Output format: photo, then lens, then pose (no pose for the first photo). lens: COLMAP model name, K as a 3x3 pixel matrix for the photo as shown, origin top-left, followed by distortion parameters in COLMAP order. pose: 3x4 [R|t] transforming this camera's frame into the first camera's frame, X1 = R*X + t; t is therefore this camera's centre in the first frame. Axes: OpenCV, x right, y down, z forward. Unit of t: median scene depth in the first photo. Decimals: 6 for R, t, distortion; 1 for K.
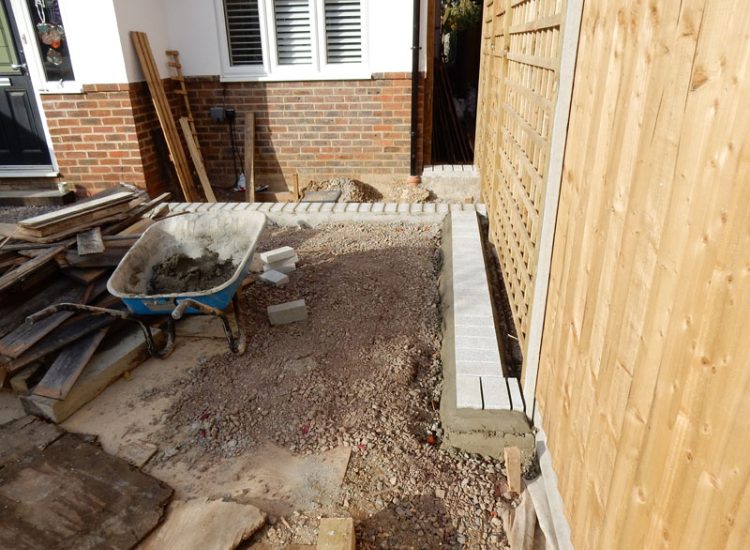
lens RADIAL K [[518.4, 0, 375.0], [0, 518.4, 275.0], [0, 0, 1]] dist [-0.026434, 0.003845]
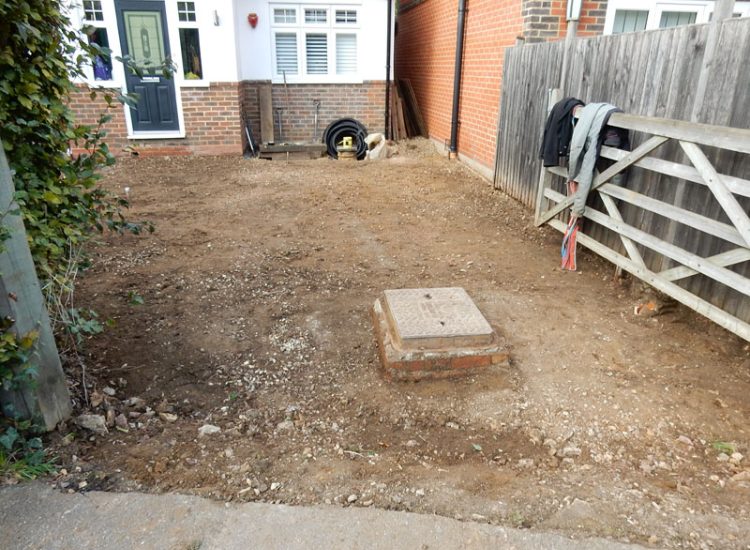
lens RADIAL K [[518.4, 0, 375.0], [0, 518.4, 275.0], [0, 0, 1]] dist [-0.026434, 0.003845]
pose [[0.971752, -0.063163, 0.227396, -0.442540], [0.069371, 0.997402, -0.019404, 0.331359], [-0.225579, 0.034631, 0.973609, -0.752494]]
